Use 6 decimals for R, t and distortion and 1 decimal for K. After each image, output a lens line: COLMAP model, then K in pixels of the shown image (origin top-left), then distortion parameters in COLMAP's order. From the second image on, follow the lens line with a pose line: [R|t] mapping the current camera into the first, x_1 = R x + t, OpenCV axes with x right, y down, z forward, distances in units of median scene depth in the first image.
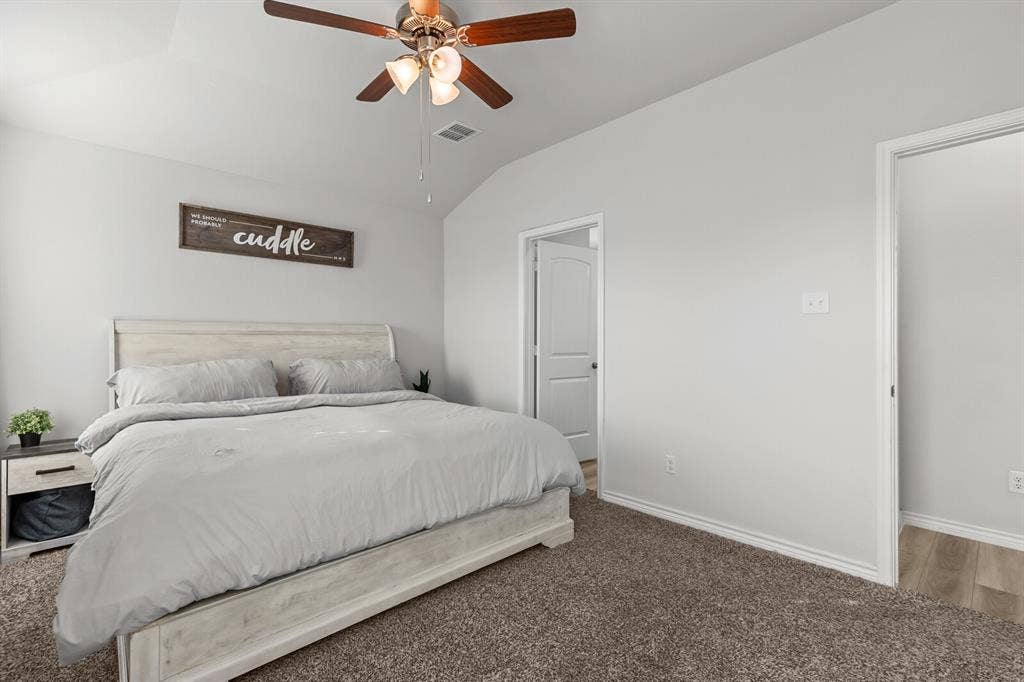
lens RADIAL K [[457.5, 0, 507.0], [0, 457.5, 340.3], [0, 0, 1]] dist [0.001030, -0.000084]
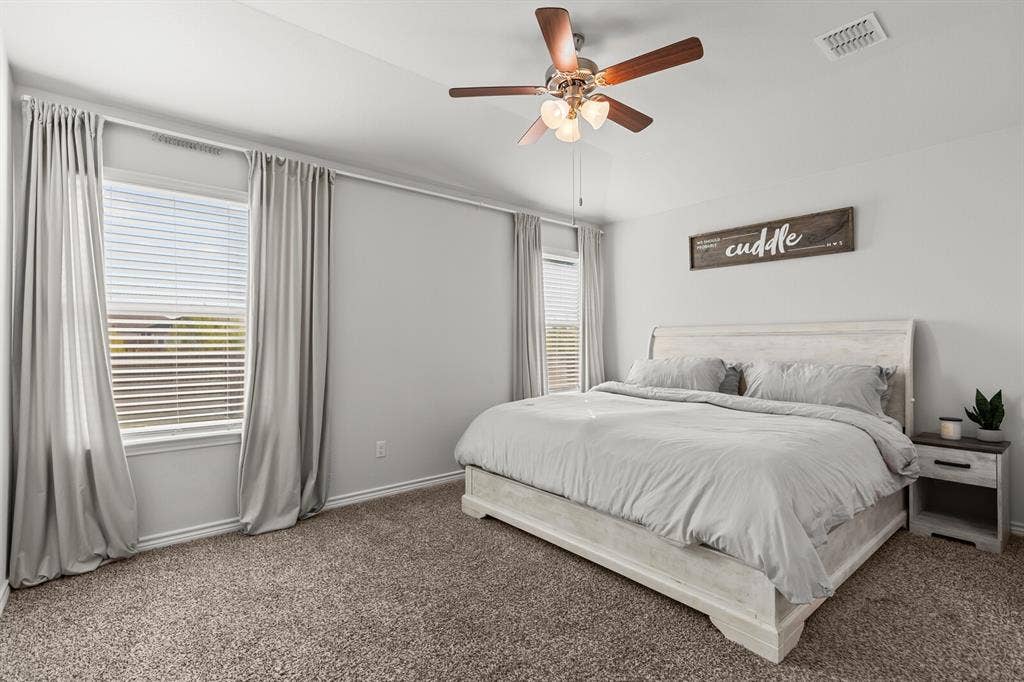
lens RADIAL K [[464.1, 0, 512.0], [0, 464.1, 343.9], [0, 0, 1]] dist [0.001554, 0.000165]
pose [[-0.035410, 0.005662, -0.999357, 0.562448], [0.002812, 0.999981, 0.005565, -0.001282], [0.999369, -0.002613, -0.035425, 0.479670]]
